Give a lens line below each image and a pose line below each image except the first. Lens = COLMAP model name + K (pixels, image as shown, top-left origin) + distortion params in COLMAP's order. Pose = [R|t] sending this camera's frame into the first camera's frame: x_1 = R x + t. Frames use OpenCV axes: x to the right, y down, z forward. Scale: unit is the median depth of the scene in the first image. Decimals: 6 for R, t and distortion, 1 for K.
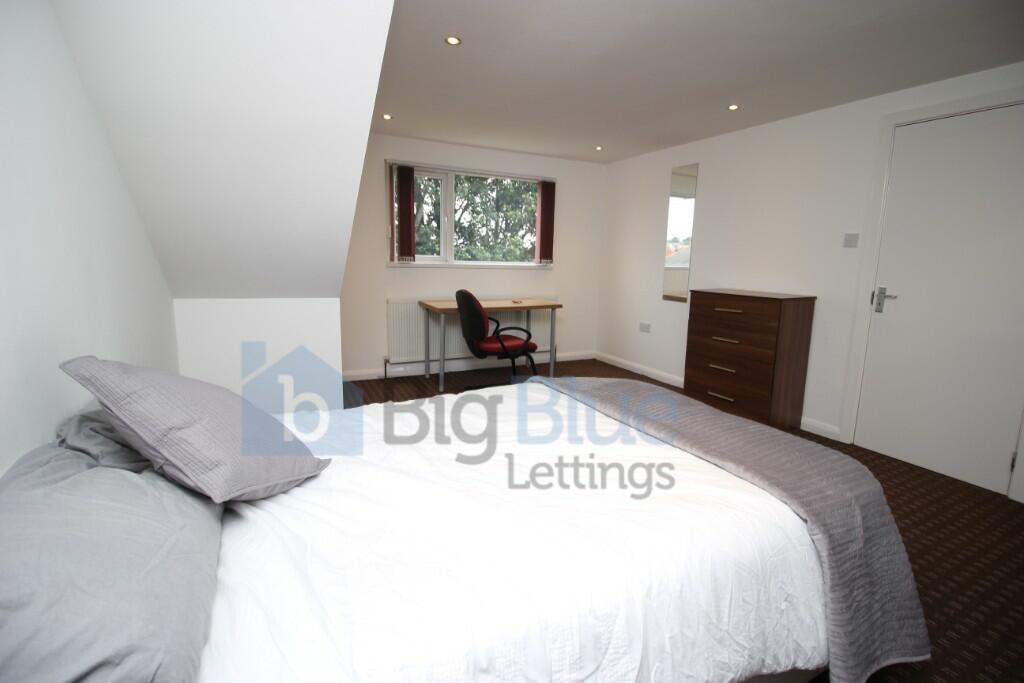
lens RADIAL K [[479.2, 0, 518.0], [0, 479.2, 339.4], [0, 0, 1]] dist [-0.000927, 0.000012]
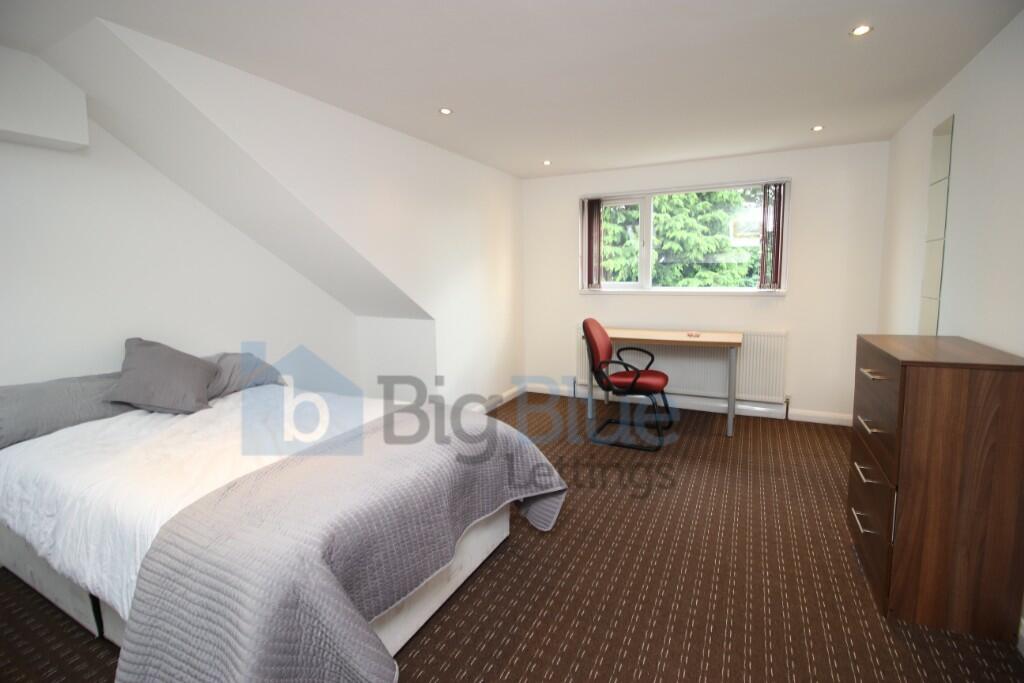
lens RADIAL K [[479.2, 0, 517.2], [0, 479.2, 337.8], [0, 0, 1]] dist [-0.000927, 0.000012]
pose [[0.580086, 0.071762, -0.811388, 0.515551], [-0.120984, 0.992654, 0.001298, -0.036964], [0.805521, 0.097412, 0.584506, 0.259175]]
